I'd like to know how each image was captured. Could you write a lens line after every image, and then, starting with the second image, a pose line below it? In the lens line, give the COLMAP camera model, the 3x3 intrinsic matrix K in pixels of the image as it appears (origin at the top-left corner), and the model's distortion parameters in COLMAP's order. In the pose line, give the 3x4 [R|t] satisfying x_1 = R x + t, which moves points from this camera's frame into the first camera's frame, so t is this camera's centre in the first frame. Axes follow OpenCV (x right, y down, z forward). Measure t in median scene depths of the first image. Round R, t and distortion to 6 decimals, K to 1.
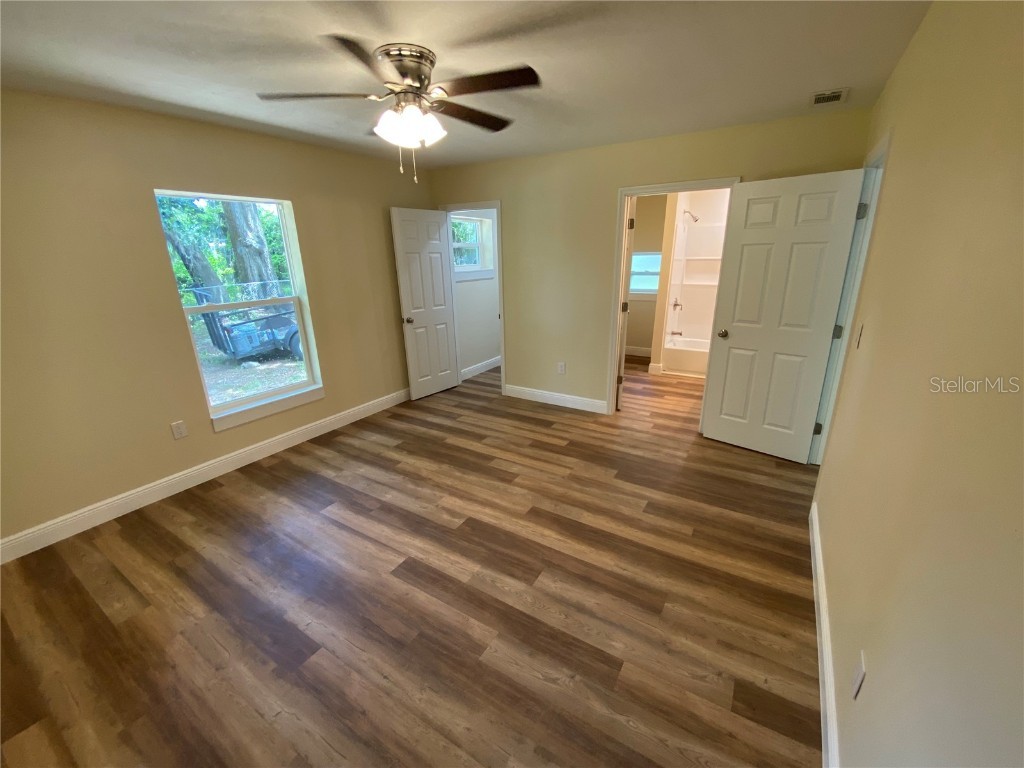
lens RADIAL K [[415.0, 0, 512.0], [0, 415.0, 384.0], [0, 0, 1]] dist [0.038903, -0.033670]
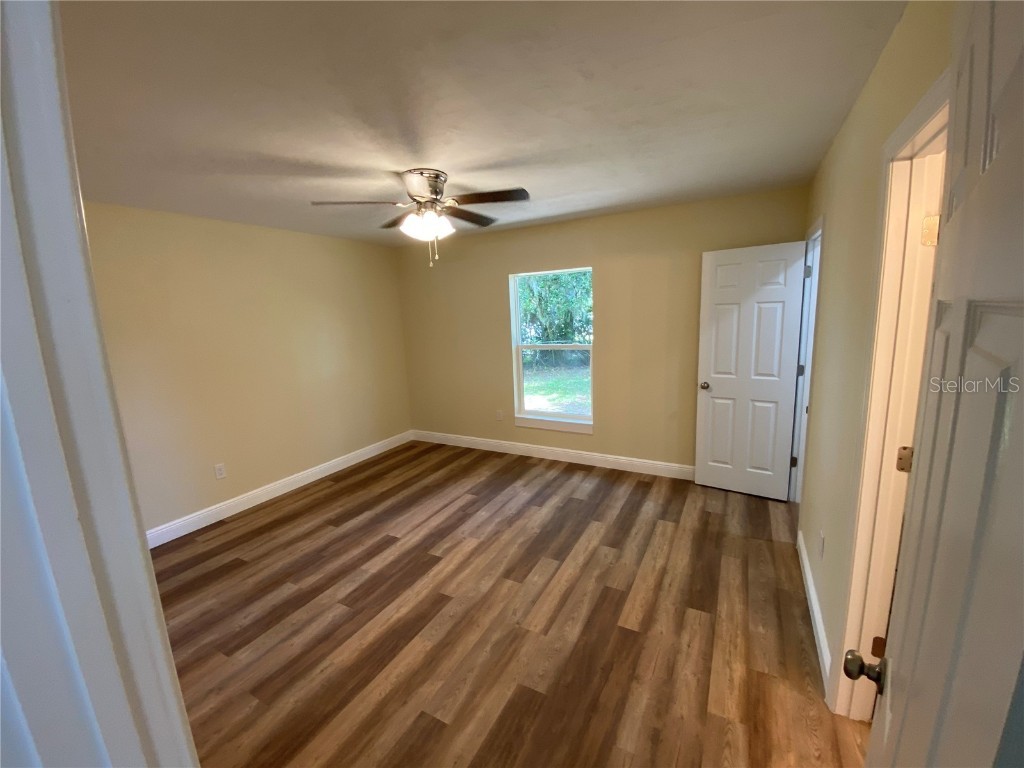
lens RADIAL K [[415.0, 0, 512.0], [0, 415.0, 384.0], [0, 0, 1]] dist [0.038903, -0.033670]
pose [[0.061120, 0.194209, -0.979054, 0.751940], [-0.260027, 0.950116, 0.172236, -0.290008], [0.963665, 0.244053, 0.108571, 0.811672]]
